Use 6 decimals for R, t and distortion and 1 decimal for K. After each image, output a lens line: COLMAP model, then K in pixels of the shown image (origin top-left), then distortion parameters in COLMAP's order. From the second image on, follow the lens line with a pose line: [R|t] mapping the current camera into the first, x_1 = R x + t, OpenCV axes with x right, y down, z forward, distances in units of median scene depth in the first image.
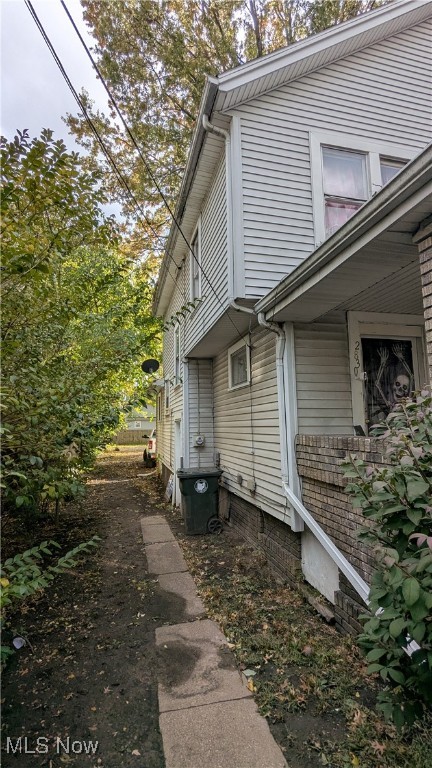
lens RADIAL K [[361.7, 0, 215.3], [0, 361.7, 382.9], [0, 0, 1]] dist [-0.001716, 0.002325]
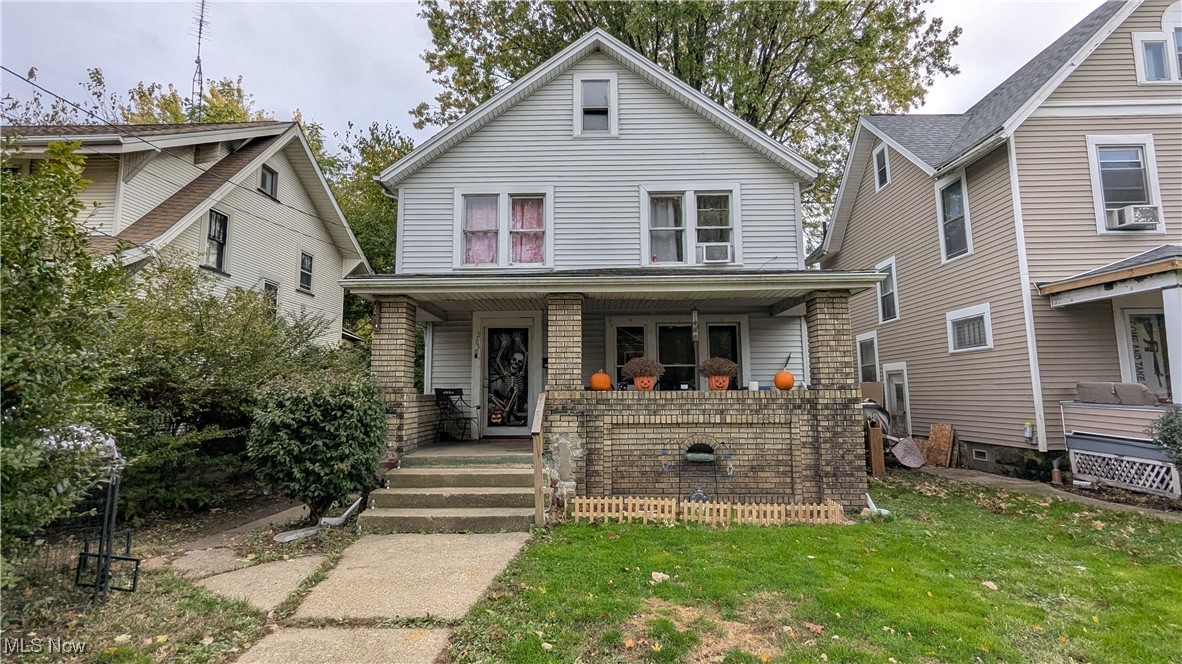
lens RADIAL K [[556.6, 0, 589.3], [0, 556.6, 332.2], [0, 0, 1]] dist [-0.001716, 0.002325]
pose [[0.964601, -0.027229, -0.262303, 1.366572], [0.029457, 0.999556, 0.004565, -0.105168], [0.262062, -0.012130, 0.964975, -1.037274]]
